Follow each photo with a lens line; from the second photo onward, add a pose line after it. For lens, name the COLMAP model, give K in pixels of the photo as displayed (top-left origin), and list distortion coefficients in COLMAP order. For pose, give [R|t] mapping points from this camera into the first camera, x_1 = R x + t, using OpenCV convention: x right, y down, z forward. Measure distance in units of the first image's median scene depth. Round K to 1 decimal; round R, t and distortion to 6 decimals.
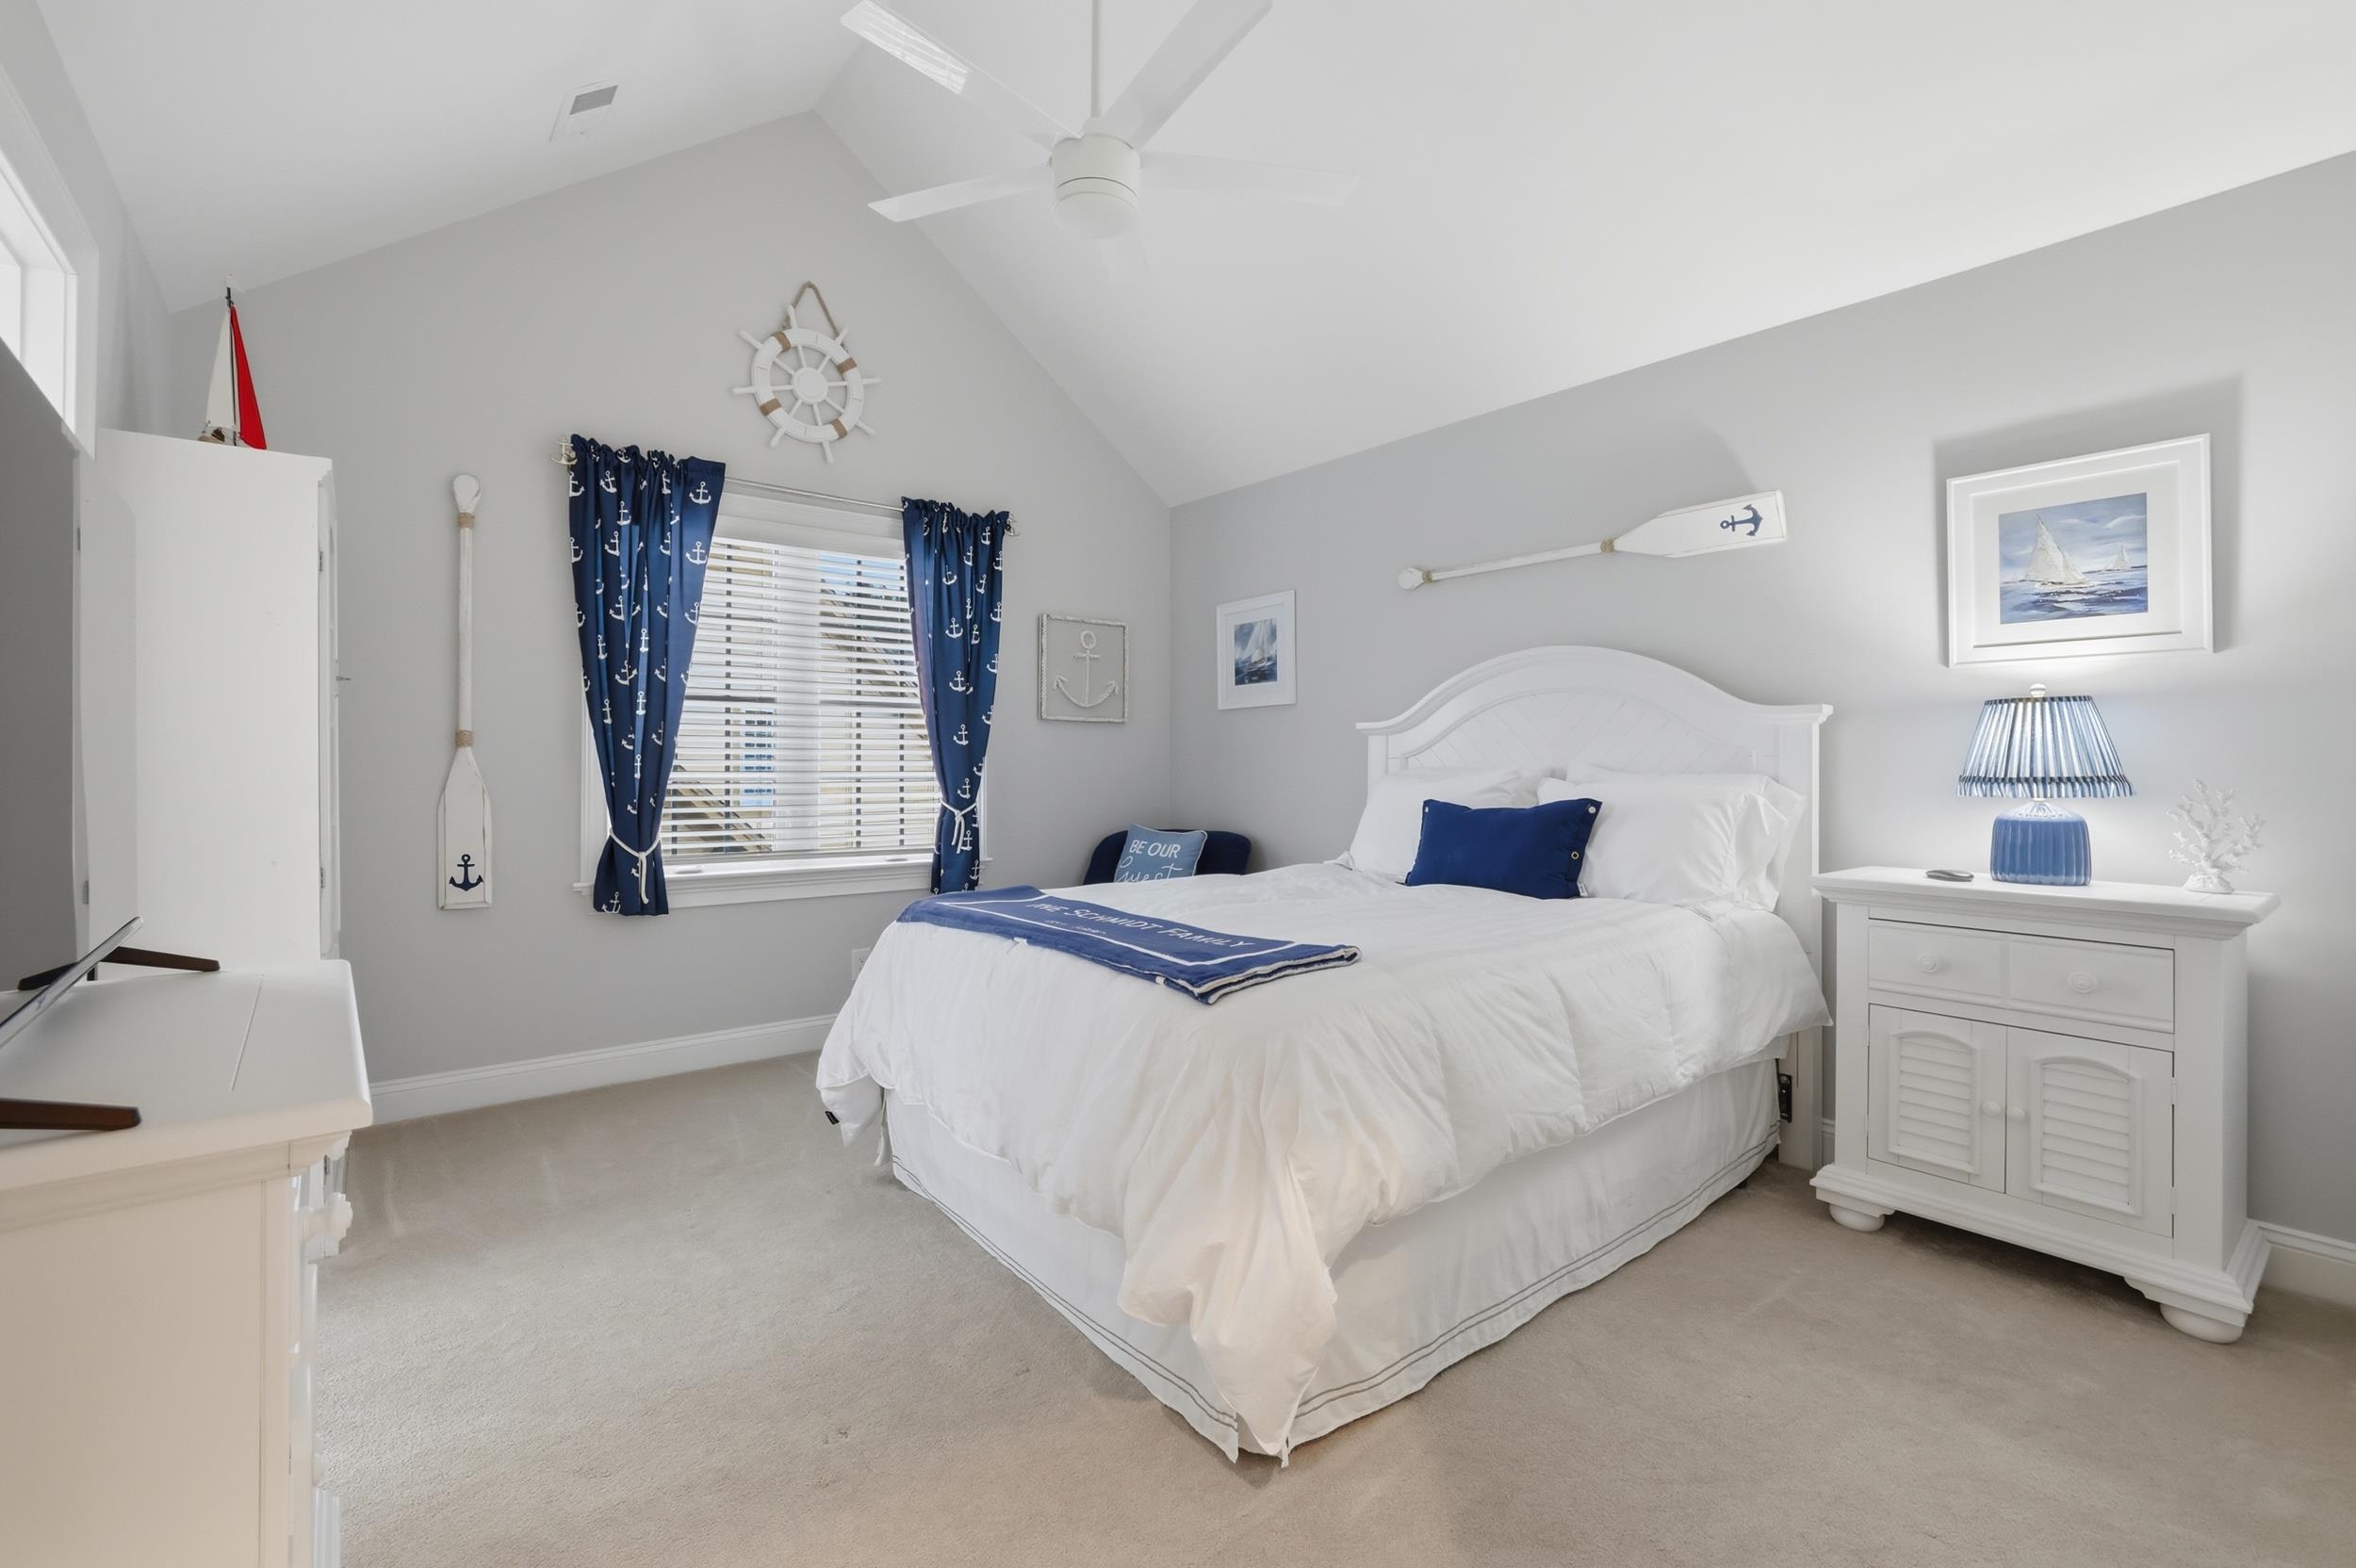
lens RADIAL K [[1040.0, 0, 1176.1], [0, 1040.0, 768.0], [0, 0, 1]] dist [-0.042550, 0.012276]
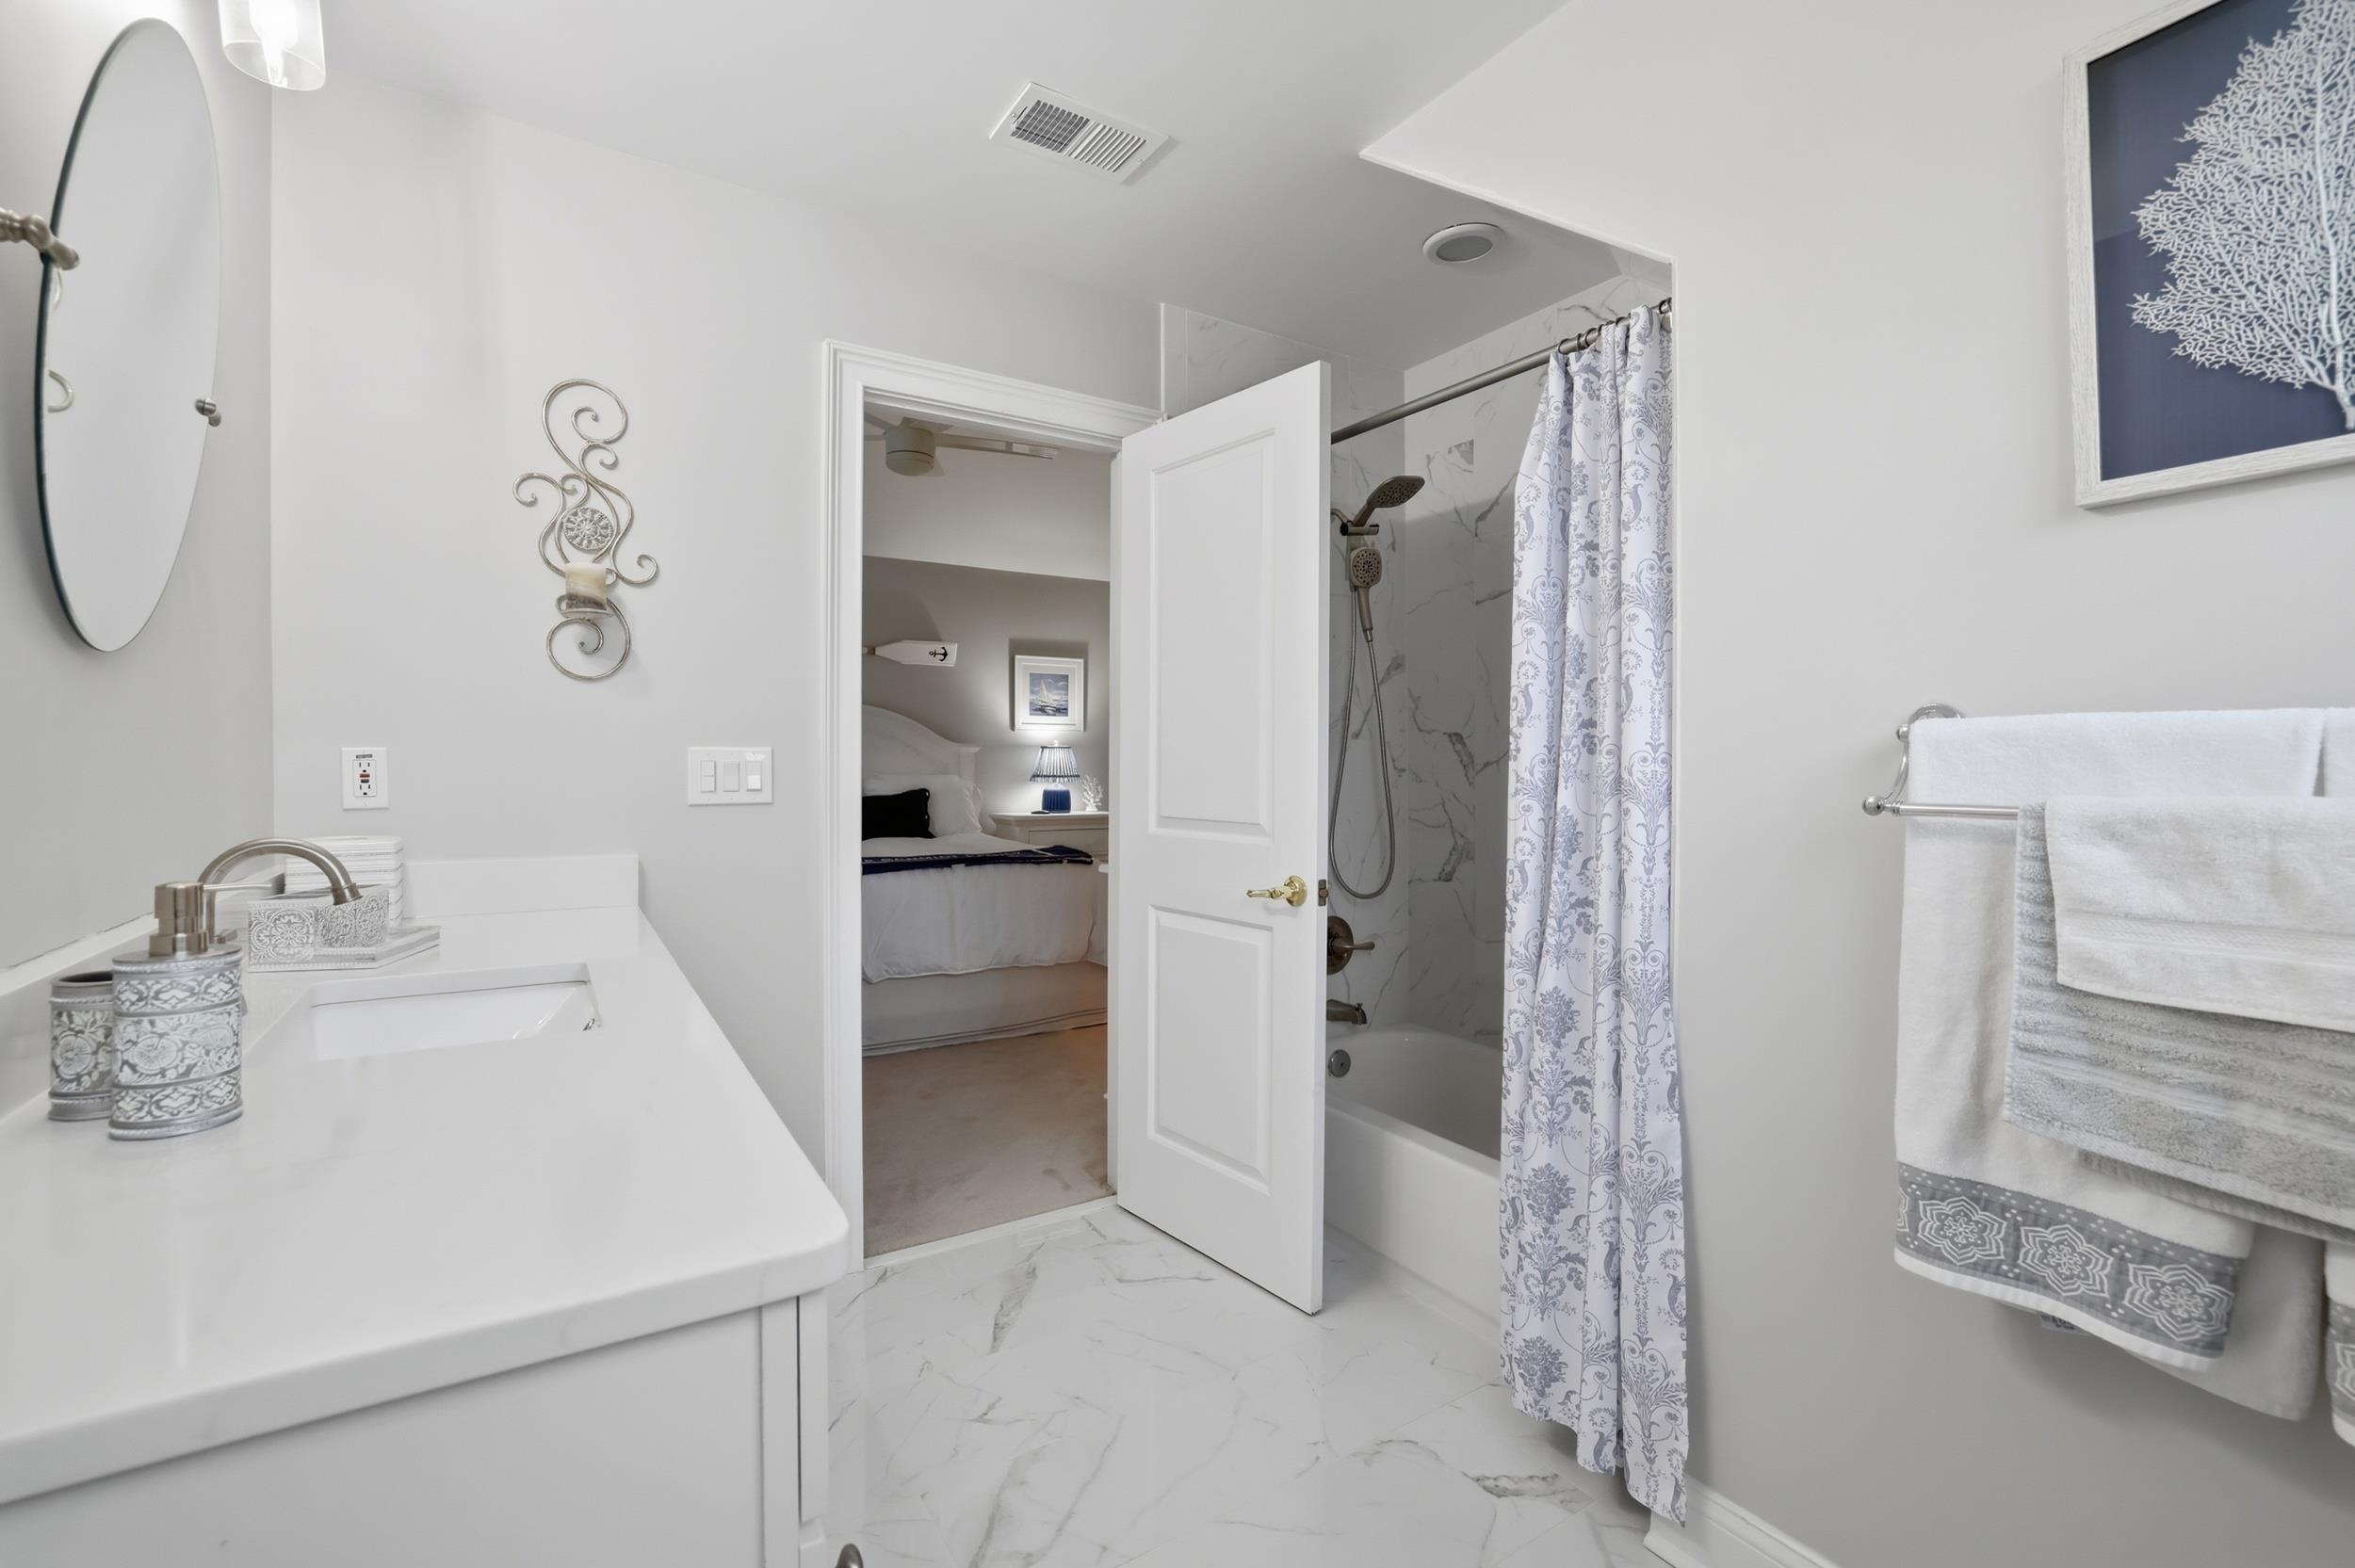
lens RADIAL K [[1039.5, 0, 1178.6], [0, 1039.5, 774.9], [0, 0, 1]] dist [-0.042550, 0.012276]
pose [[0.124575, -0.006011, 0.992192, -1.820260], [-0.002512, 0.999977, 0.006374, -0.008137], [-0.992207, -0.003287, 0.124557, 0.301643]]
